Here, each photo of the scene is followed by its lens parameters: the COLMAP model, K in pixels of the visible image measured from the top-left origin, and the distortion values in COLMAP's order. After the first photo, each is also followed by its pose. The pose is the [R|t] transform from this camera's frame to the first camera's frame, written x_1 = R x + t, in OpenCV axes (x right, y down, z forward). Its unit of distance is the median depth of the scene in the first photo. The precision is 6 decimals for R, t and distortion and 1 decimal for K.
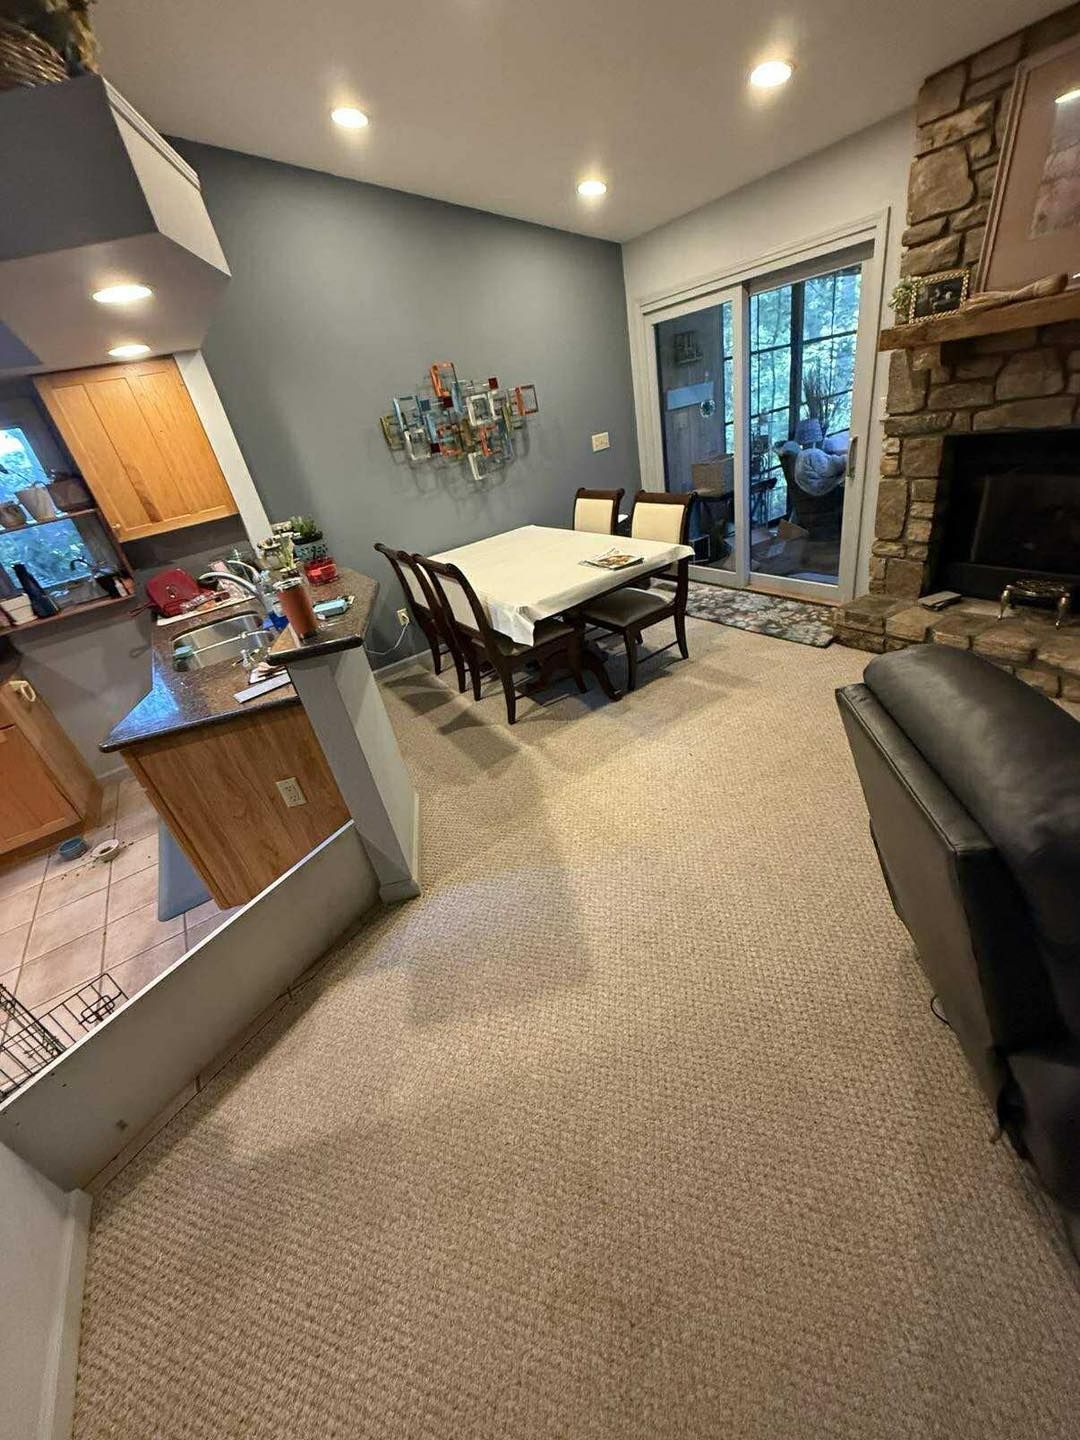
lens RADIAL K [[572.6, 0, 538.6], [0, 572.6, 716.9], [0, 0, 1]] dist [0.001057, -0.000303]
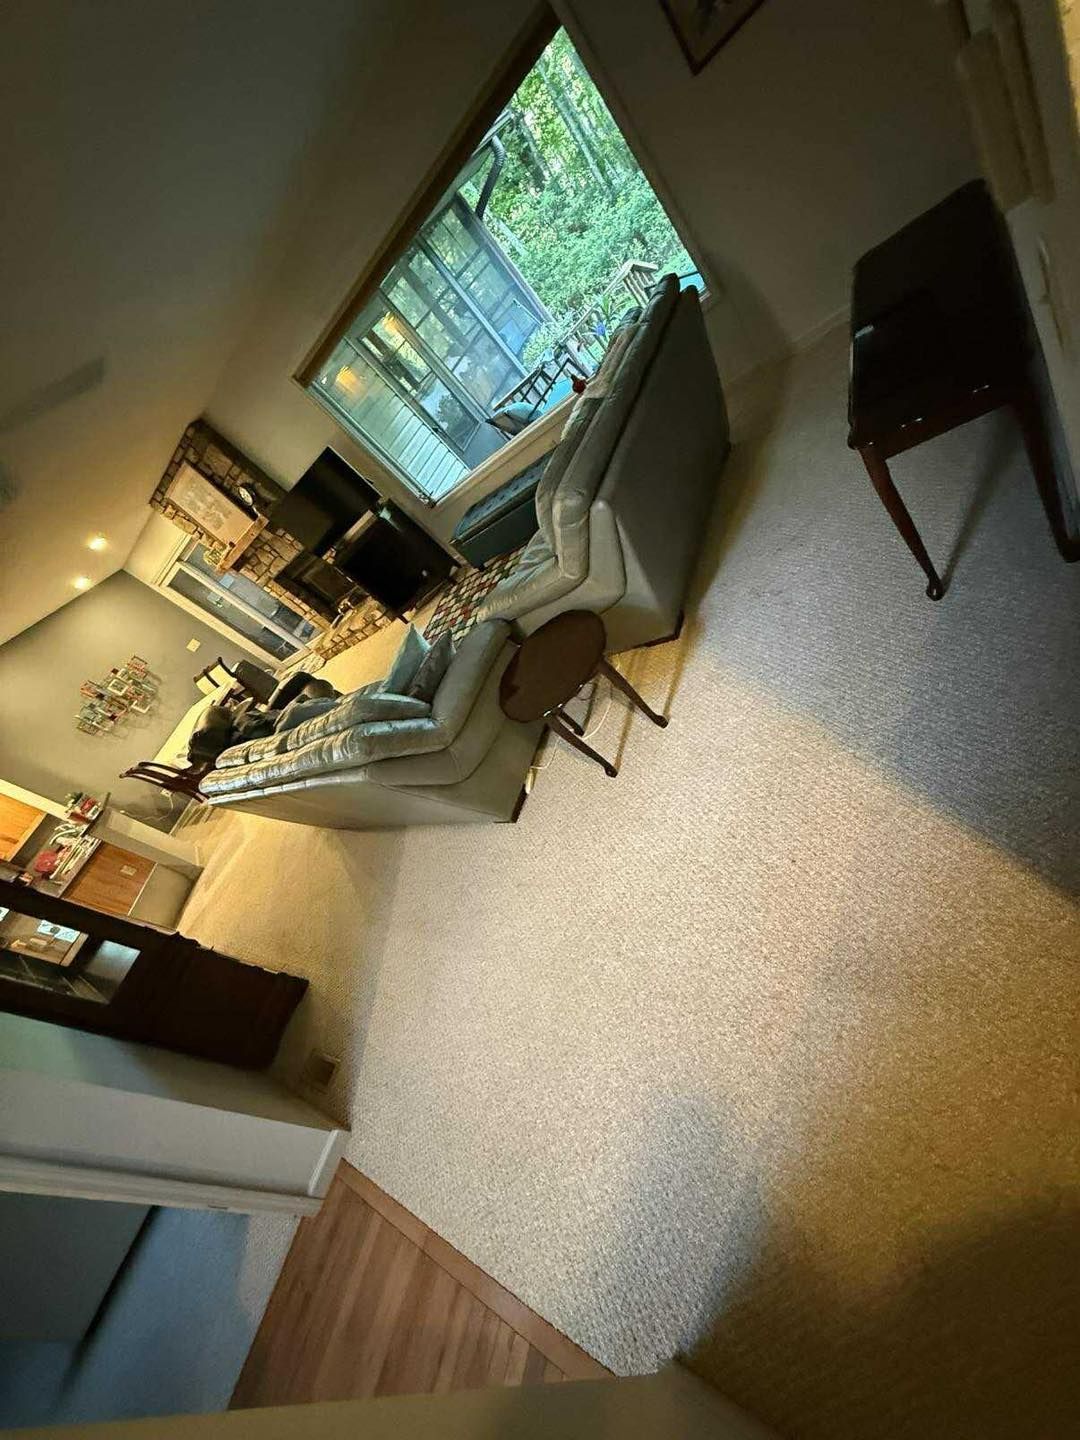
lens RADIAL K [[573.8, 0, 540.6], [0, 573.8, 717.4], [0, 0, 1]] dist [0.002328, -0.000272]
pose [[0.720201, -0.680112, 0.136962, 0.645216], [0.684893, 0.728469, 0.015916, 0.527113], [-0.110597, 0.082342, 0.990448, -1.166021]]
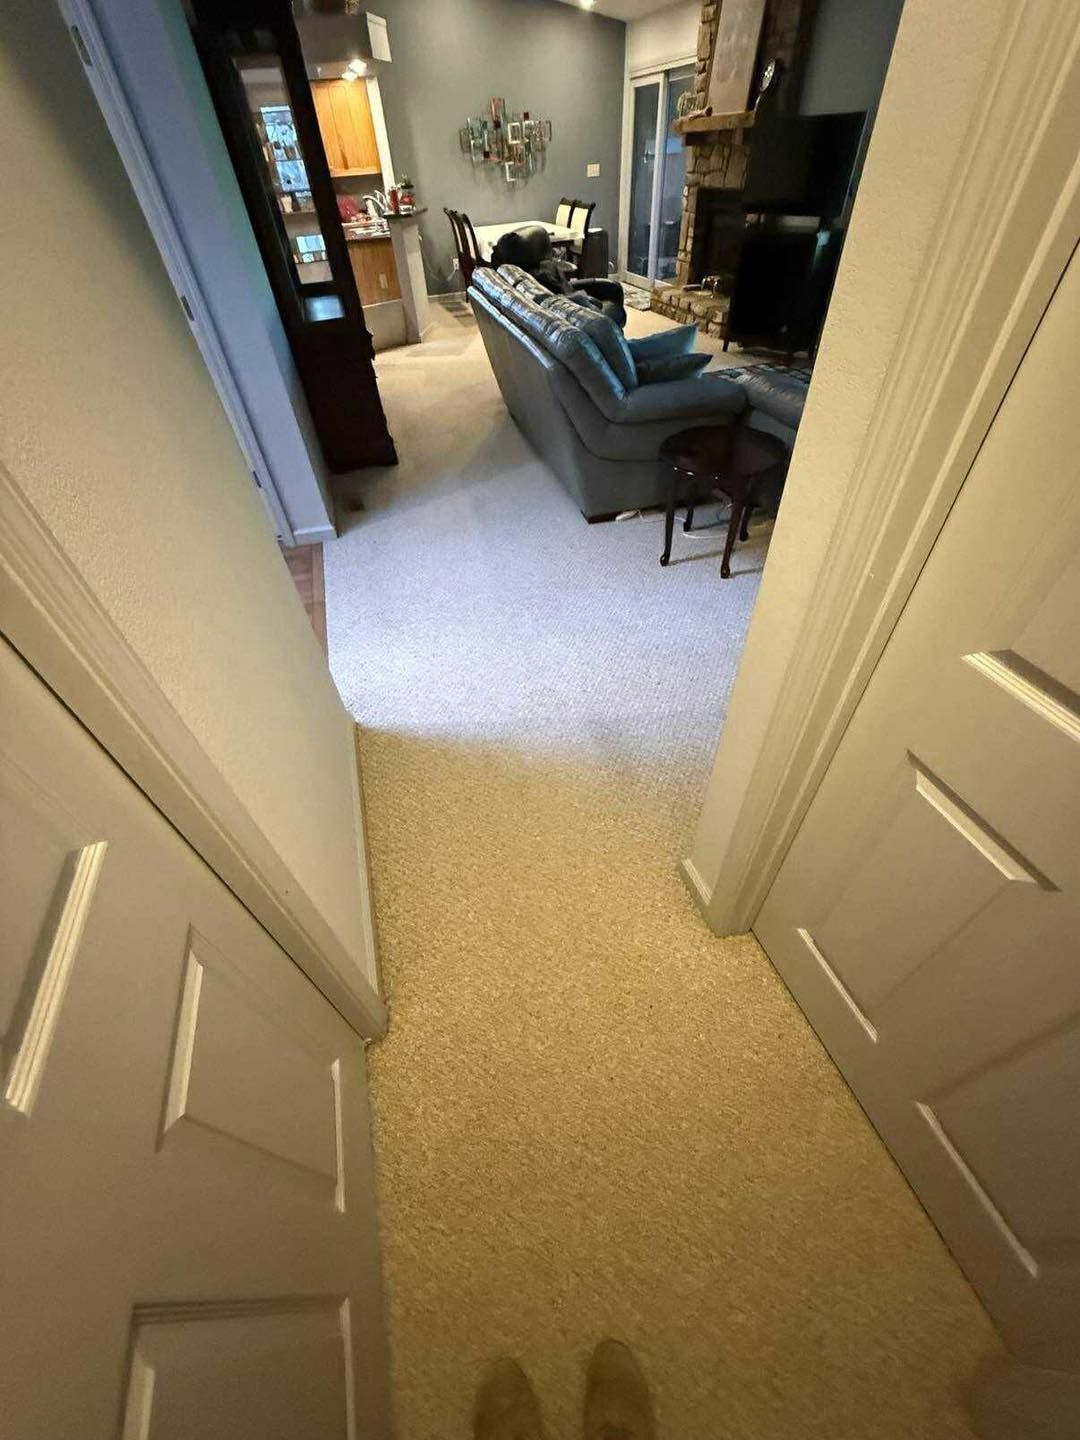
lens RADIAL K [[572.6, 0, 540.2], [0, 572.6, 717.3], [0, 0, 1]] dist [0.001057, -0.000303]
pose [[0.955944, 0.277652, -0.095292, 0.726956], [-0.236049, 0.920041, 0.312739, 0.635162], [0.174505, -0.276467, 0.945047, -1.329257]]
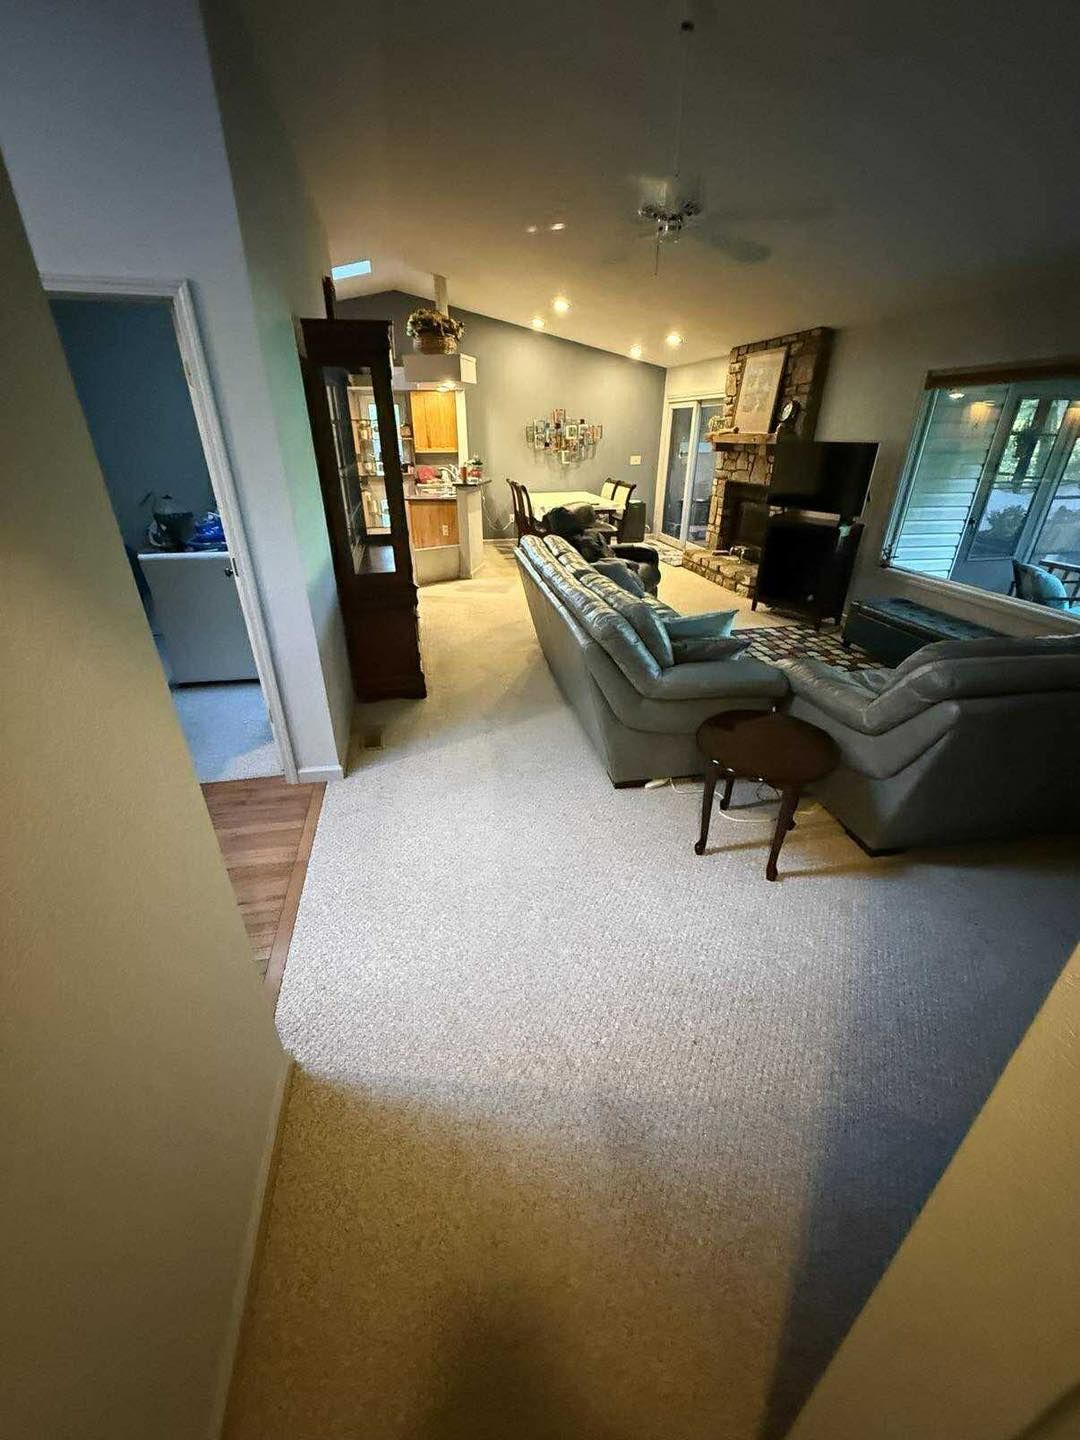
lens RADIAL K [[572.6, 0, 540.9], [0, 572.6, 718.4], [0, 0, 1]] dist [0.001057, -0.000303]
pose [[0.922987, 0.313015, -0.223866, 0.684216], [-0.316318, 0.948400, 0.021914, 0.539527], [0.219174, 0.050587, 0.974374, -1.213993]]
